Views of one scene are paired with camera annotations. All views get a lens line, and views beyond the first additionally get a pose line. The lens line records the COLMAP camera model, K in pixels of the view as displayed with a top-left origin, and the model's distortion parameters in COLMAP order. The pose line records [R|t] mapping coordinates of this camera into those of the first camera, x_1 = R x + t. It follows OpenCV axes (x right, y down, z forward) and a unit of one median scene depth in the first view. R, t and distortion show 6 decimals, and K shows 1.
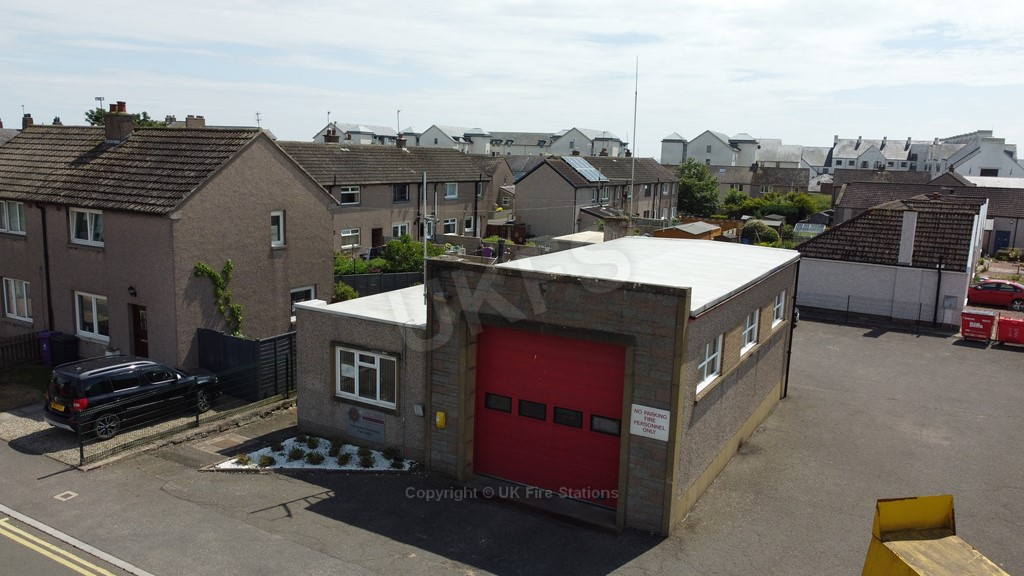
lens RADIAL K [[775.8, 0, 512.0], [0, 775.8, 288.0], [0, 0, 1]] dist [0.008319, -0.011573]
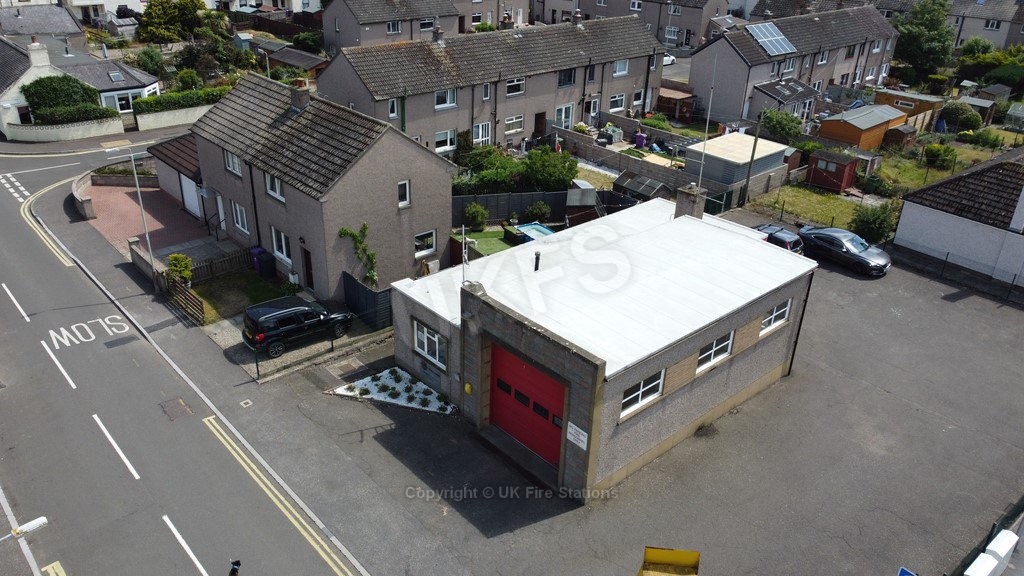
lens RADIAL K [[775.8, 0, 512.0], [0, 775.8, 288.0], [0, 0, 1]] dist [0.008319, -0.011573]
pose [[0.950517, 0.140060, -0.277310, 0.294585], [-0.055568, 0.954863, 0.291804, -0.357433], [0.305663, -0.261955, 0.915396, -0.220227]]
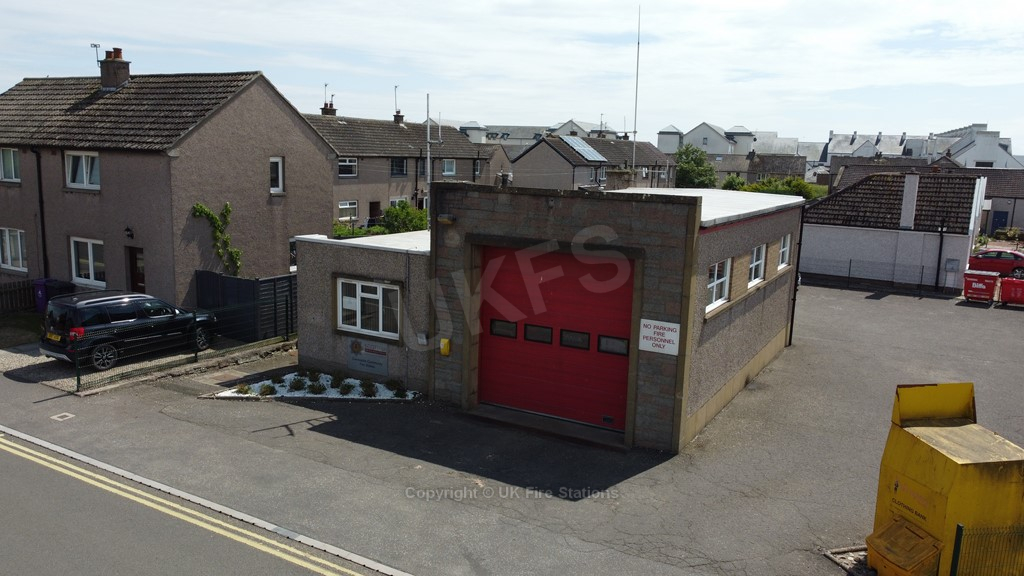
lens RADIAL K [[775.8, 0, 512.0], [0, 775.8, 288.0], [0, 0, 1]] dist [0.008319, -0.011573]
pose [[0.999980, -0.000966, 0.006191, -0.010131], [0.000966, 1.000000, -0.000013, 0.075898], [-0.006191, 0.000019, 0.999981, 0.013057]]
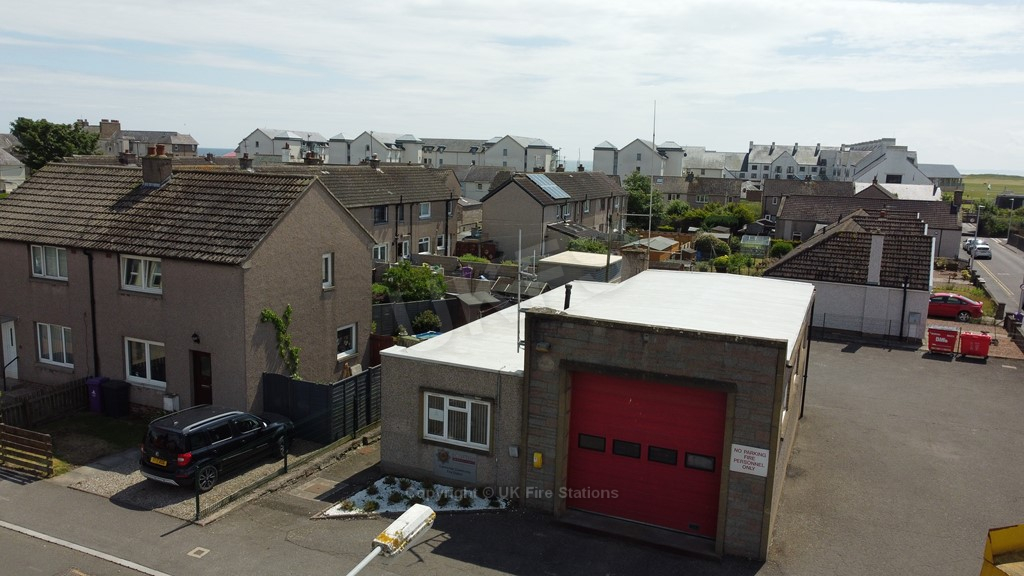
lens RADIAL K [[775.8, 0, 512.0], [0, 775.8, 288.0], [0, 0, 1]] dist [0.008319, -0.011573]
pose [[0.994372, -0.017581, 0.104477, -0.186980], [0.017750, 0.999842, -0.000688, -0.054272], [-0.104448, 0.002539, 0.994527, -0.051181]]
